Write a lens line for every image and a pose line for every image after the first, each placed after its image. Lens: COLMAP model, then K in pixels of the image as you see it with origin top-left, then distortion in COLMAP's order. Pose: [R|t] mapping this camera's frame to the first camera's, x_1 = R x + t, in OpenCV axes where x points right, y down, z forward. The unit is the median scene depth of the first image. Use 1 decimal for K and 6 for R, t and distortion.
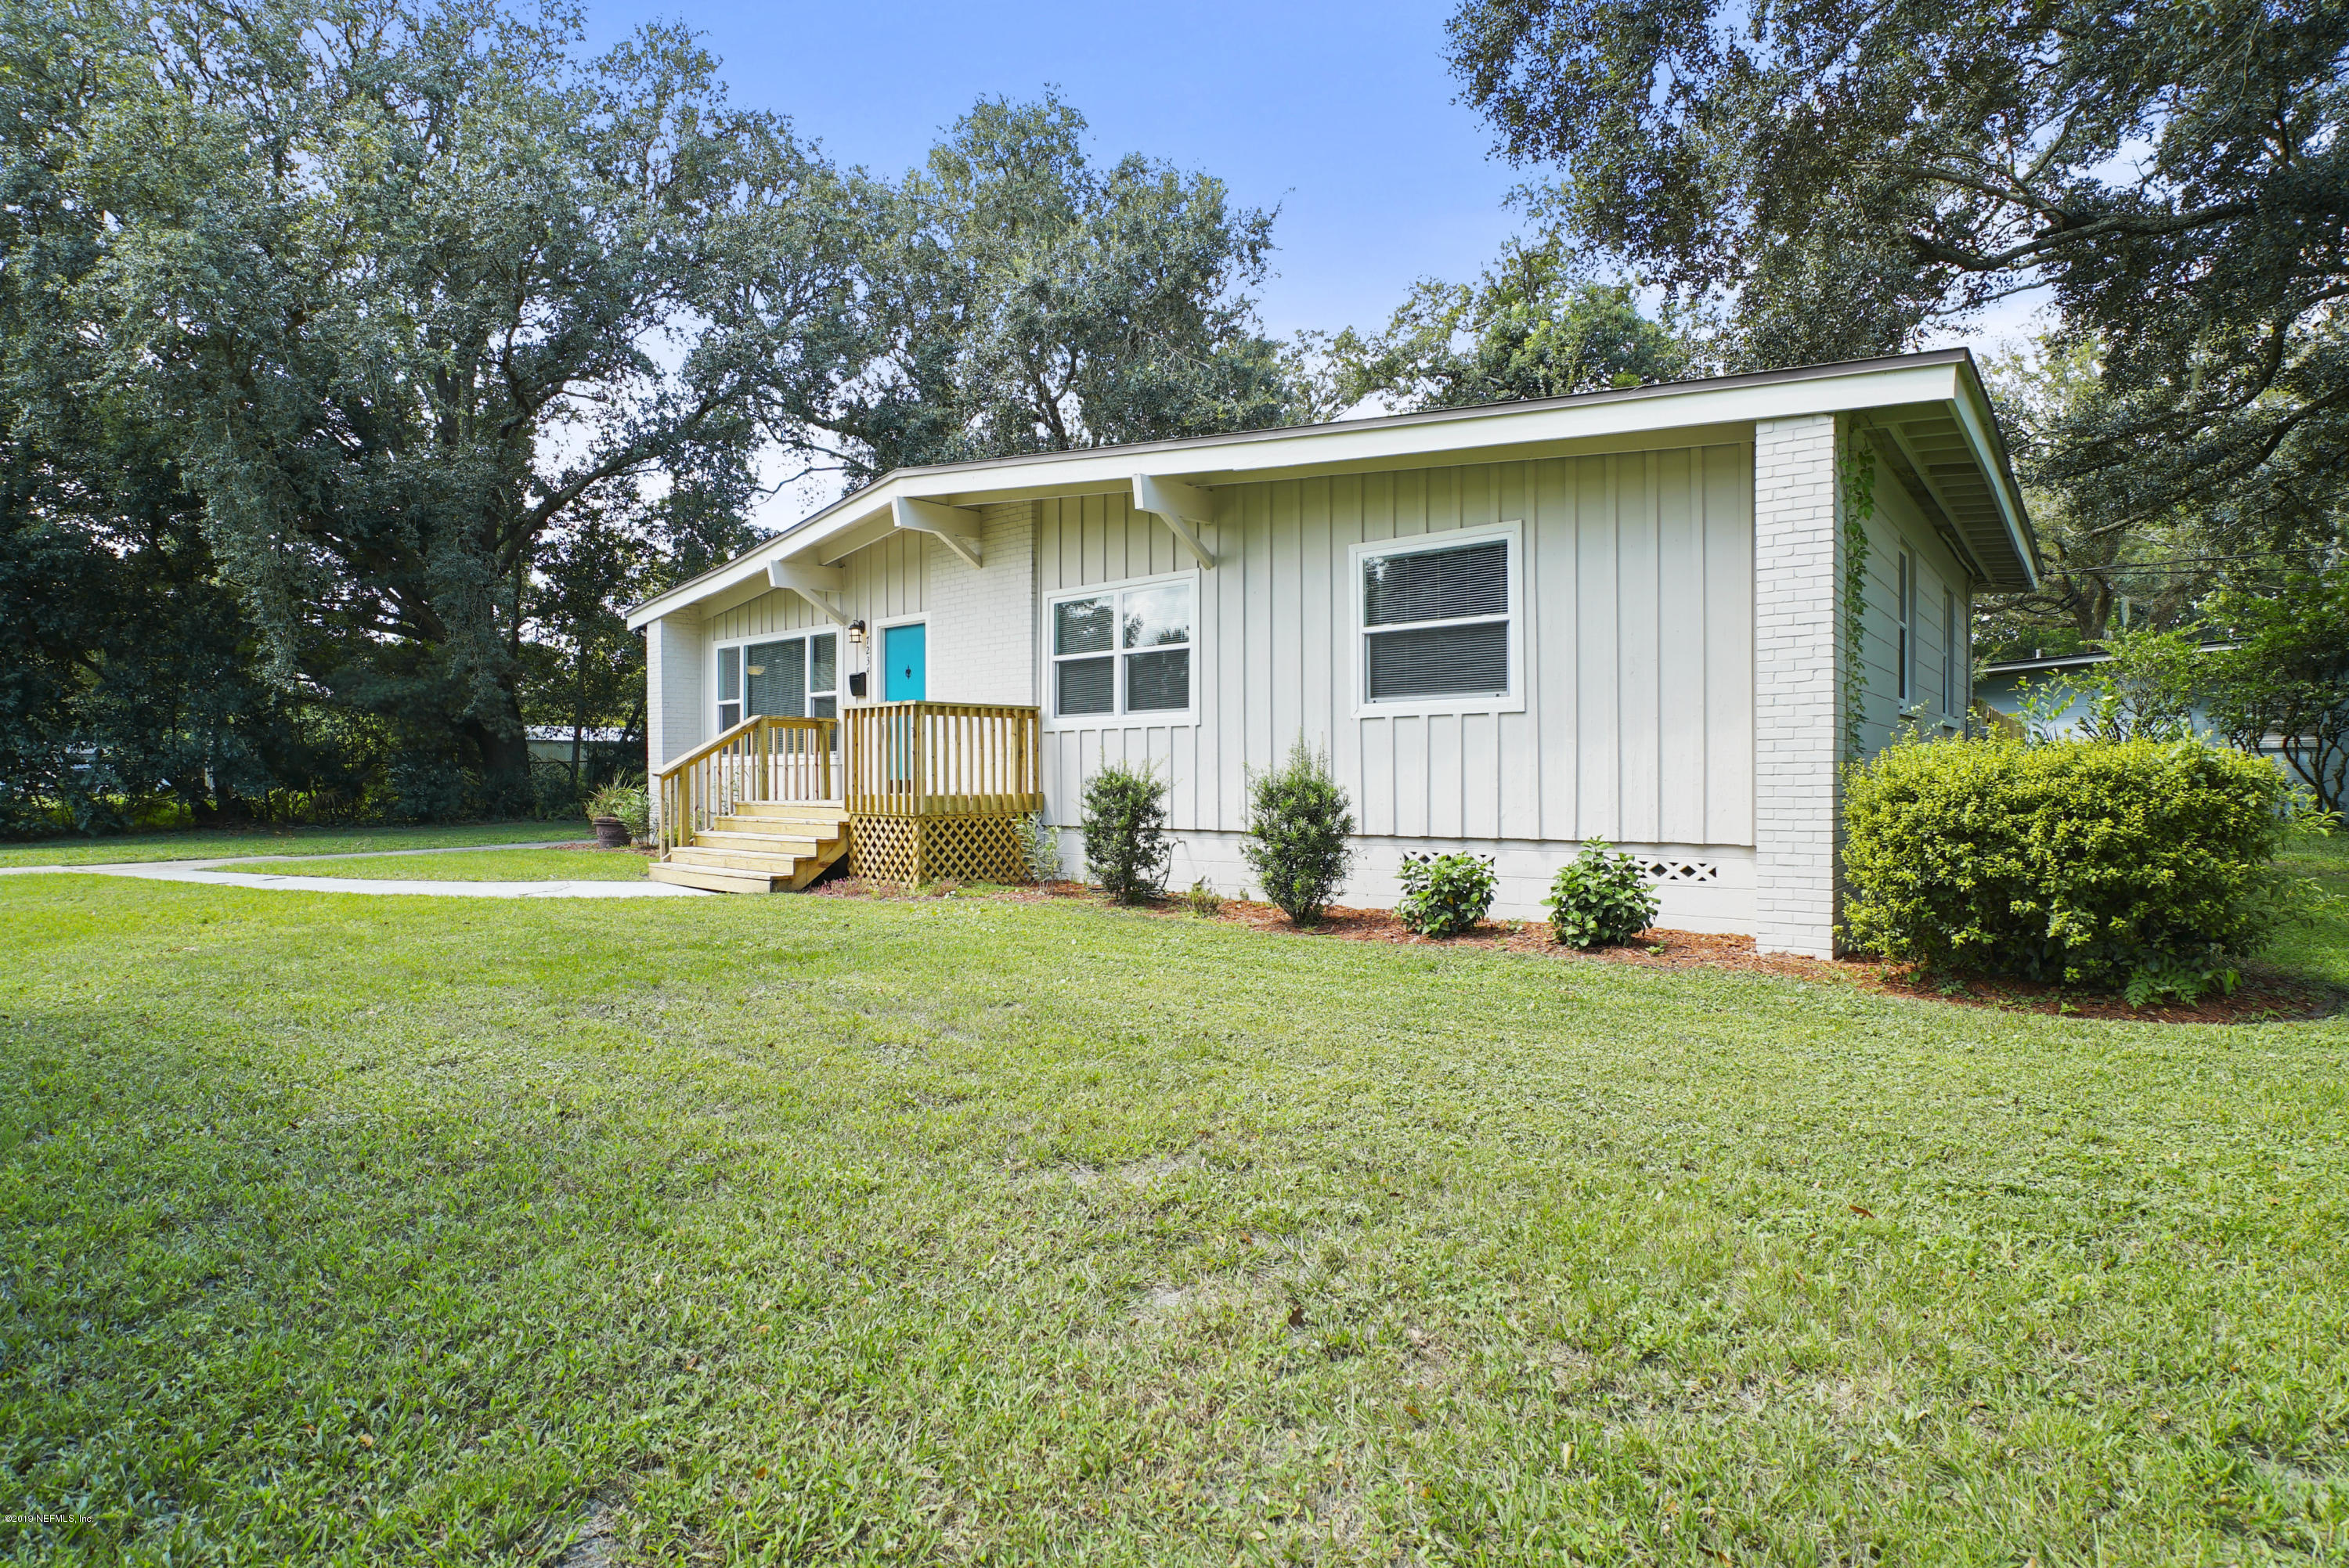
lens RADIAL K [[1175.8, 0, 1170.3], [0, 1175.8, 788.1], [0, 0, 1]] dist [-0.035446, 0.002919]
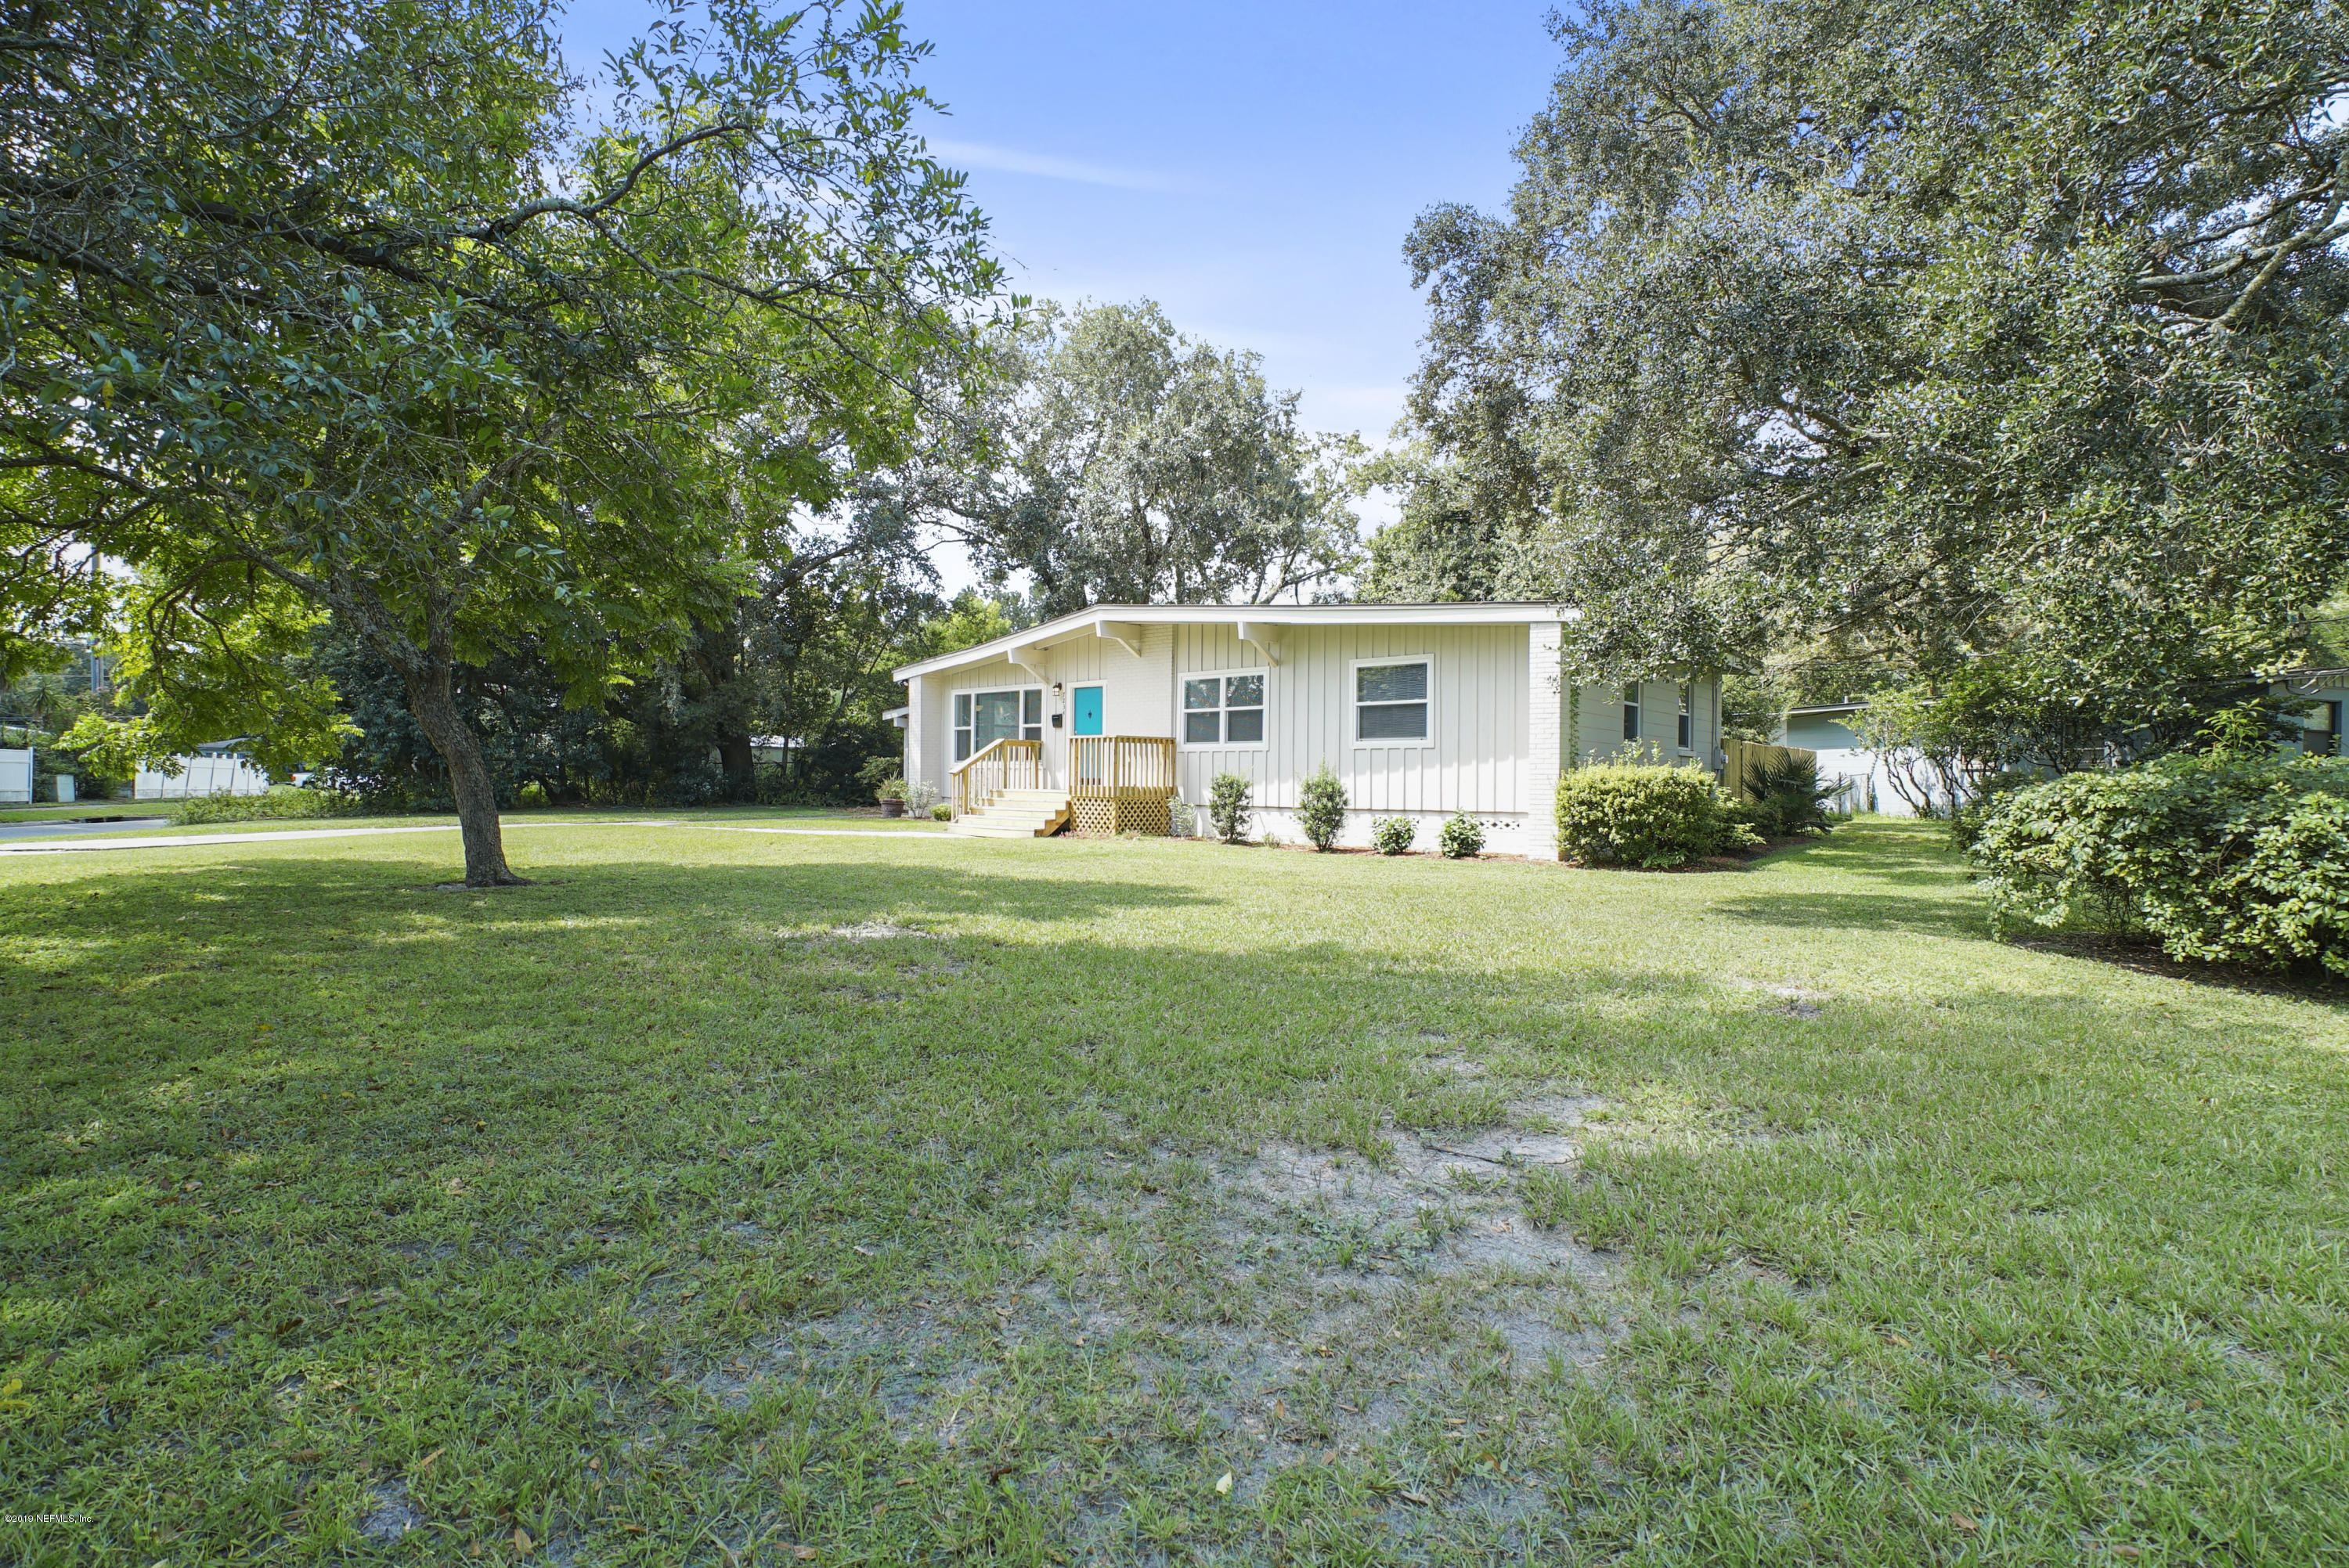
lens RADIAL K [[1121.1, 0, 1192.4], [0, 1121.1, 785.6], [0, 0, 1]] dist [-0.034187, 0.010502]
pose [[0.999865, 0.012744, 0.010377, -0.112297], [-0.012688, 0.999905, -0.005376, 0.013164], [-0.010445, 0.005244, 0.999932, -0.772482]]
